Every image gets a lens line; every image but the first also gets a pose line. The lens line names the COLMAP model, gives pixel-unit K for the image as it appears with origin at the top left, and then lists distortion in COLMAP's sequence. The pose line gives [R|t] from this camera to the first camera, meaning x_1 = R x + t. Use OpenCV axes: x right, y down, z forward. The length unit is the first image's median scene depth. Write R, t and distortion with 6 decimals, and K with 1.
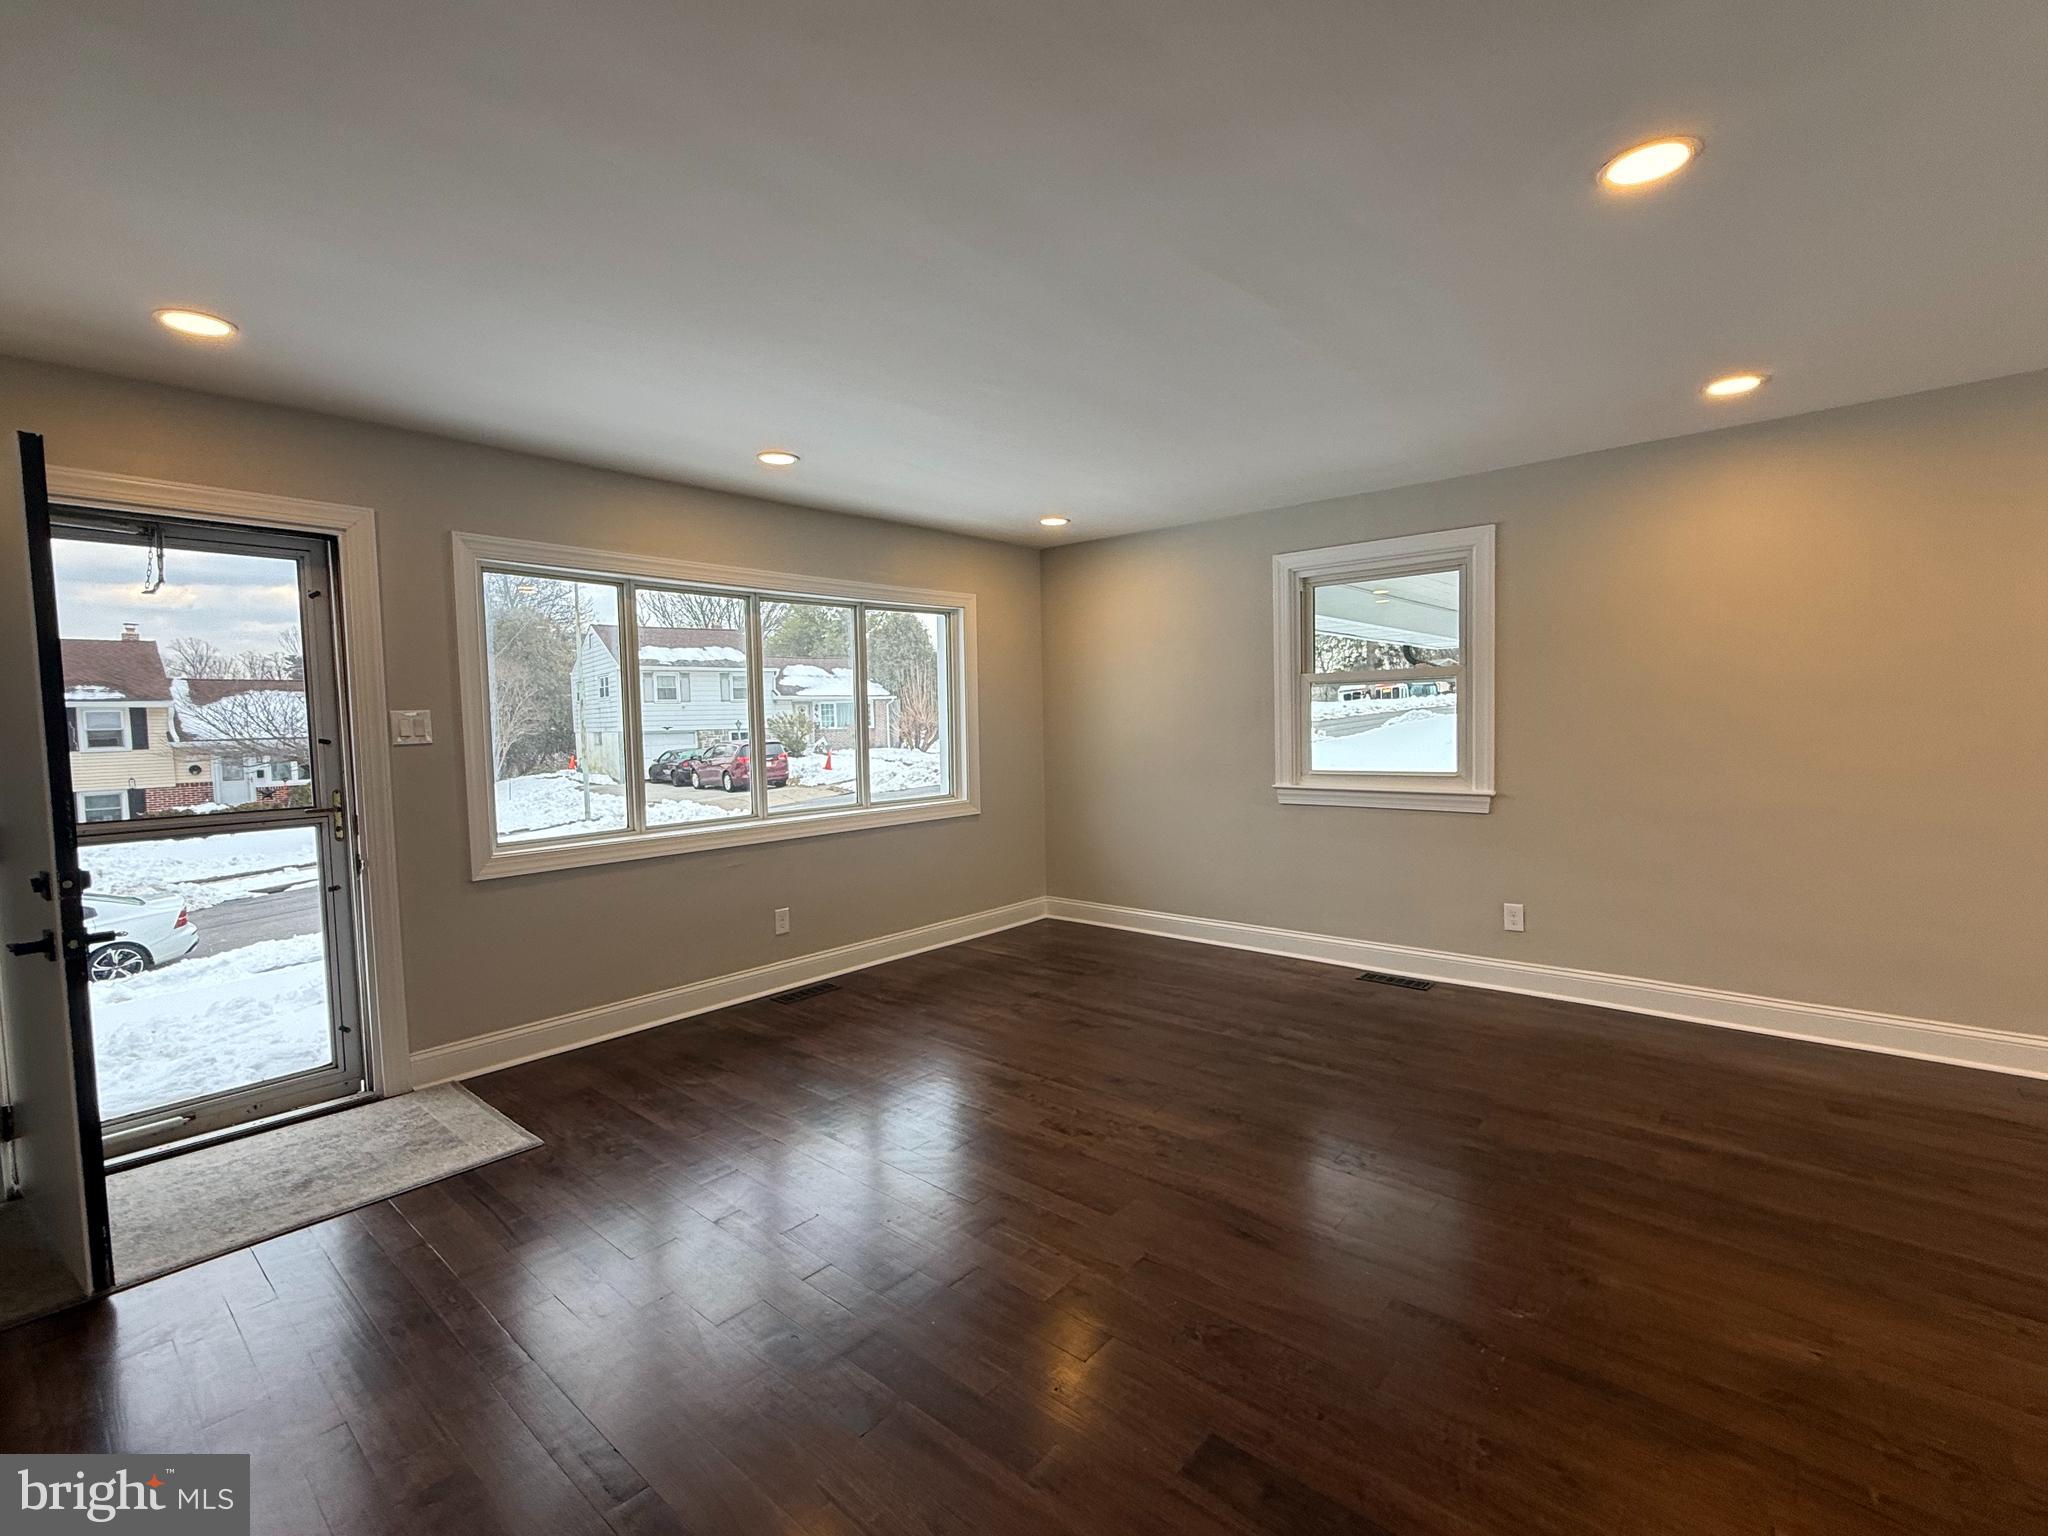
lens RADIAL K [[929.5, 0, 1023.5], [0, 929.5, 769.5], [0, 0, 1]] dist [-0.000395, -0.001237]
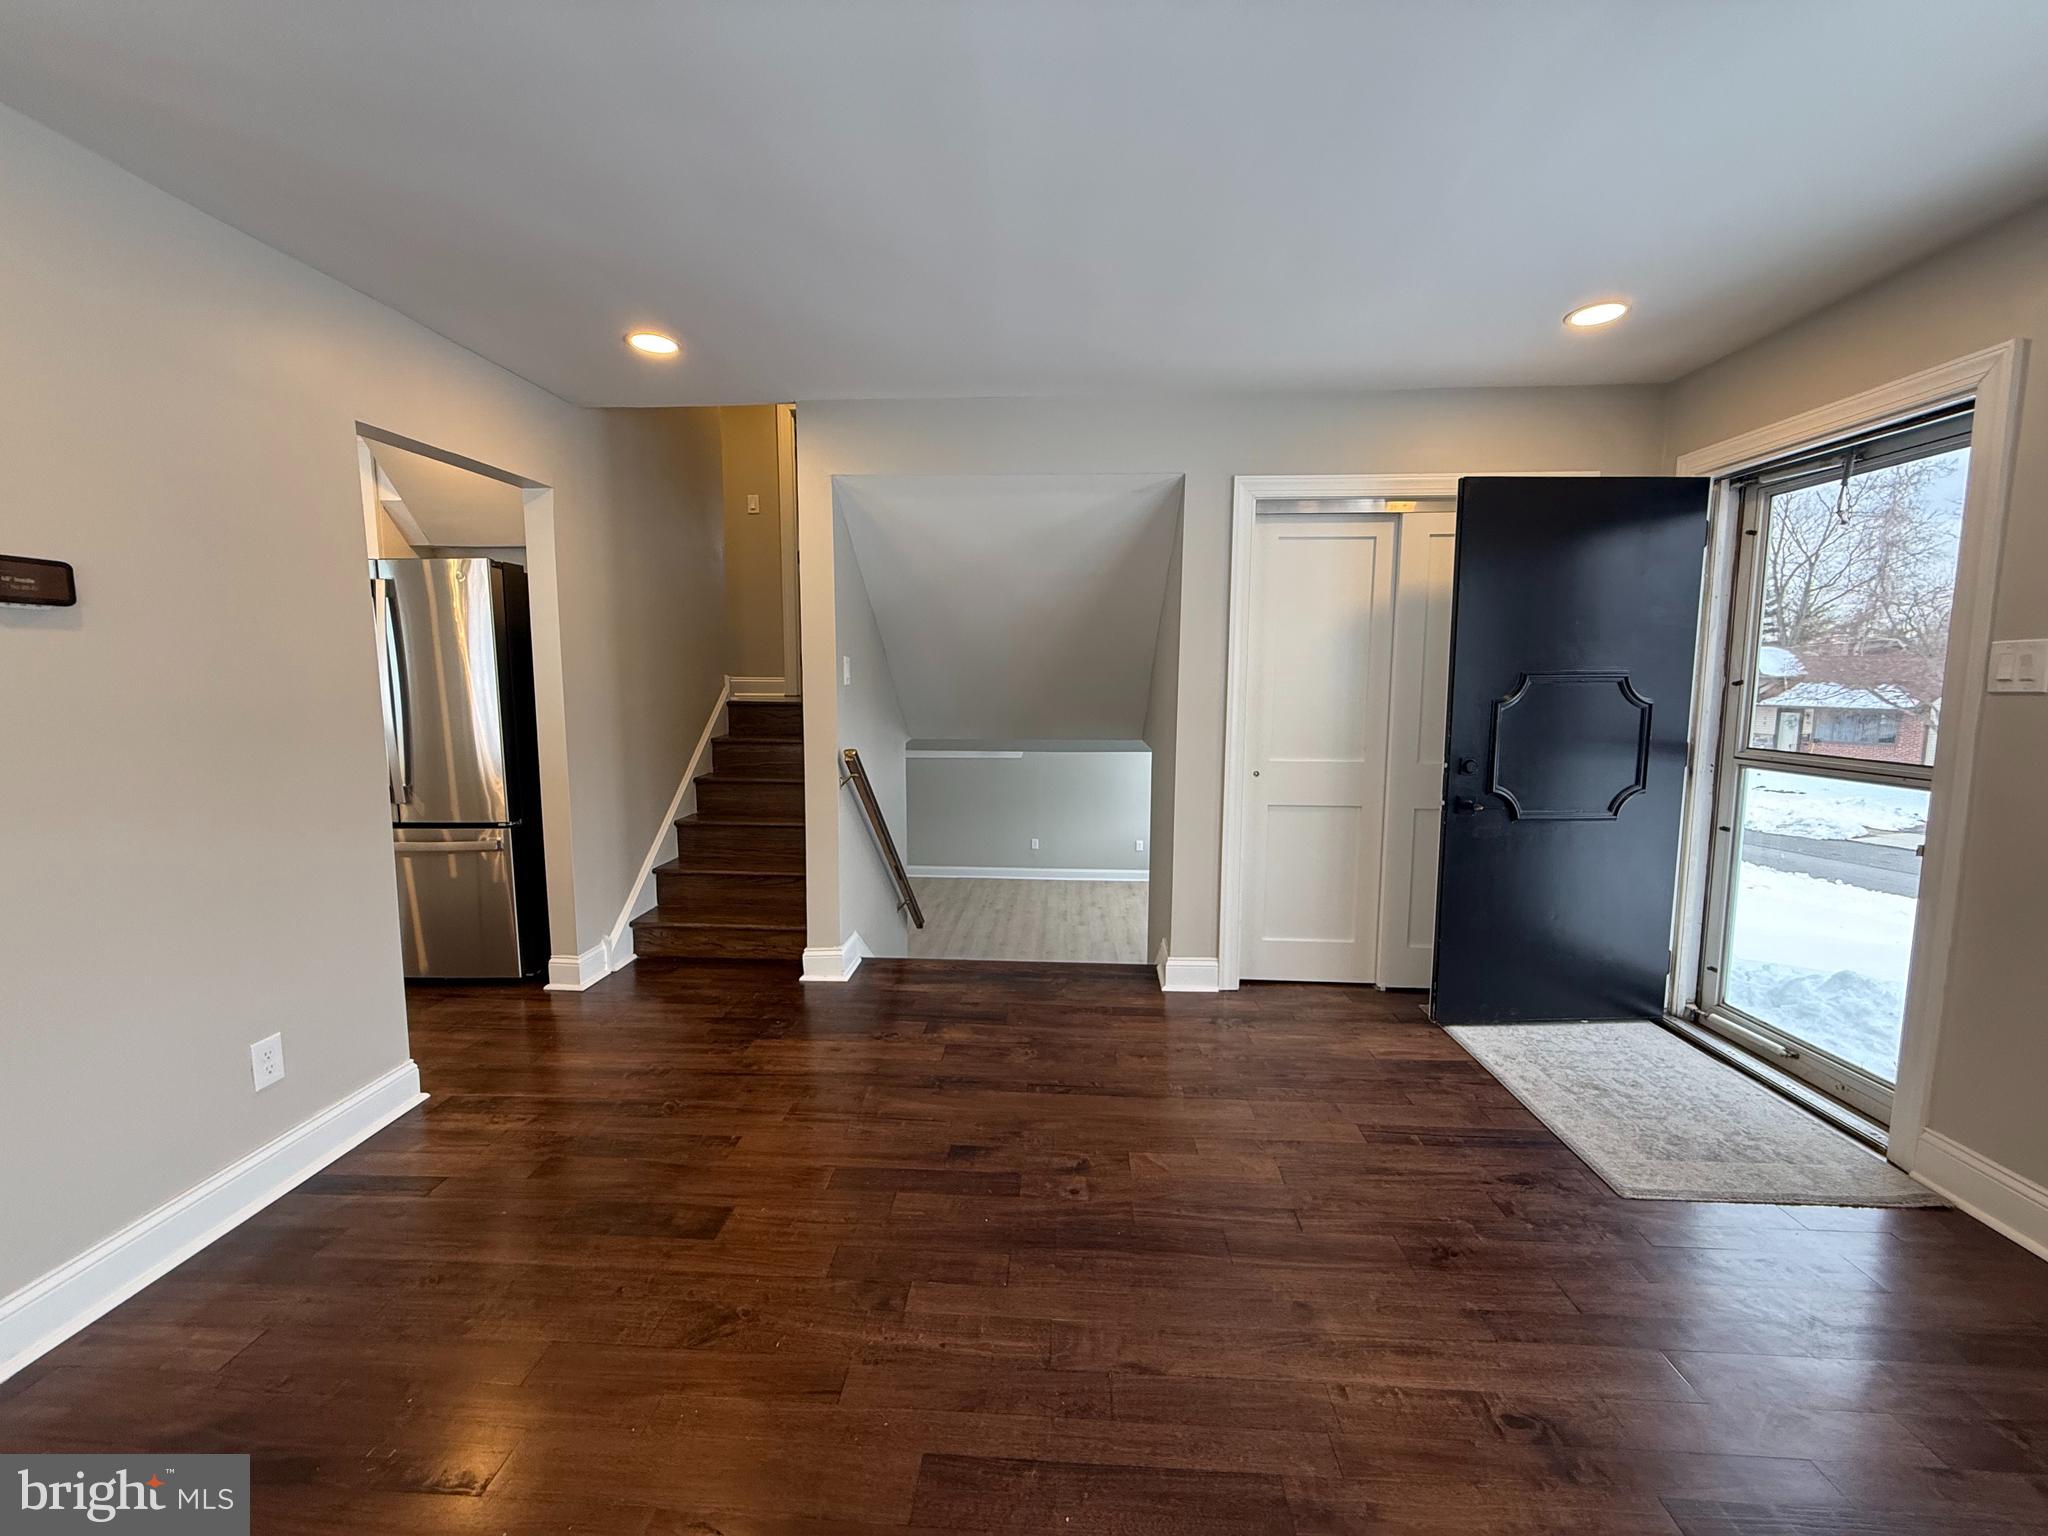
lens RADIAL K [[819.6, 0, 1019.2], [0, 819.6, 767.0], [0, 0, 1]] dist [0.001791, 0.000060]
pose [[-0.794623, 0.086911, -0.600850, 0.257609], [-0.017920, 0.985911, 0.166308, -0.061524], [0.606839, 0.142919, -0.781870, 1.071646]]
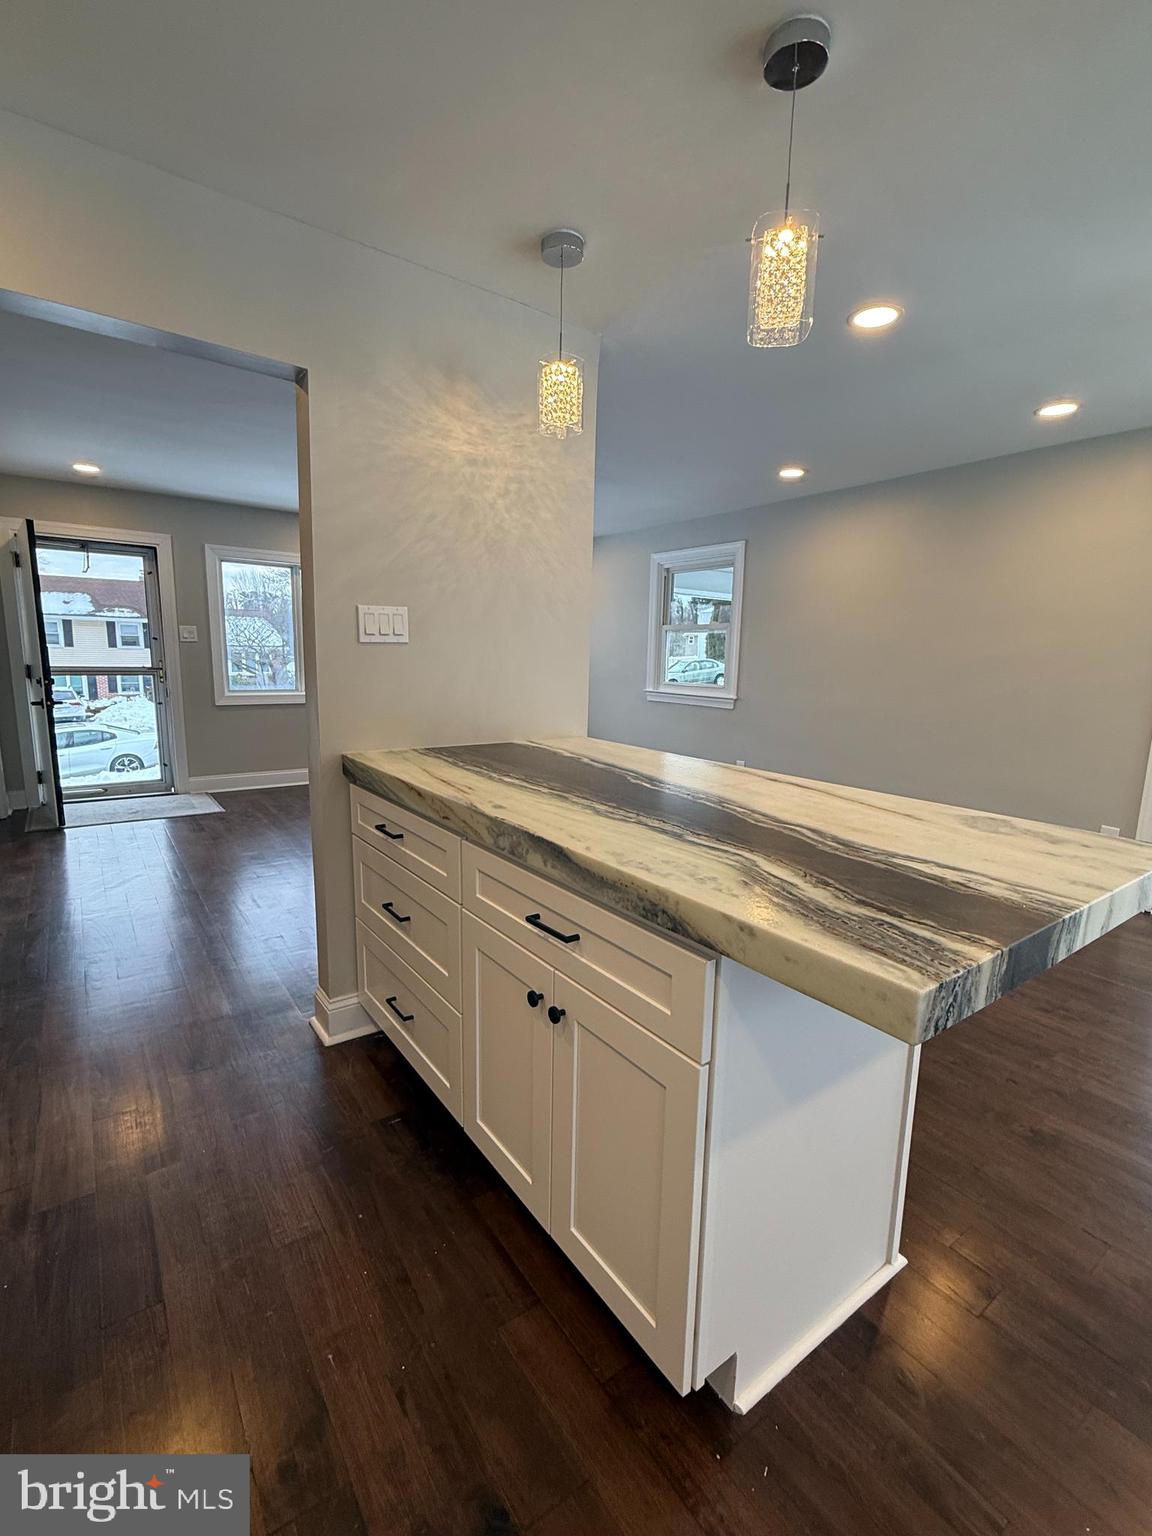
lens RADIAL K [[697.1, 0, 573.6], [0, 697.1, 770.8], [0, 0, 1]] dist [-0.000395, -0.001237]
pose [[0.972074, 0.082344, -0.219752, 0.673072], [-0.057078, 0.991258, 0.118956, 0.030839], [0.227626, -0.103091, 0.968276, -0.474894]]
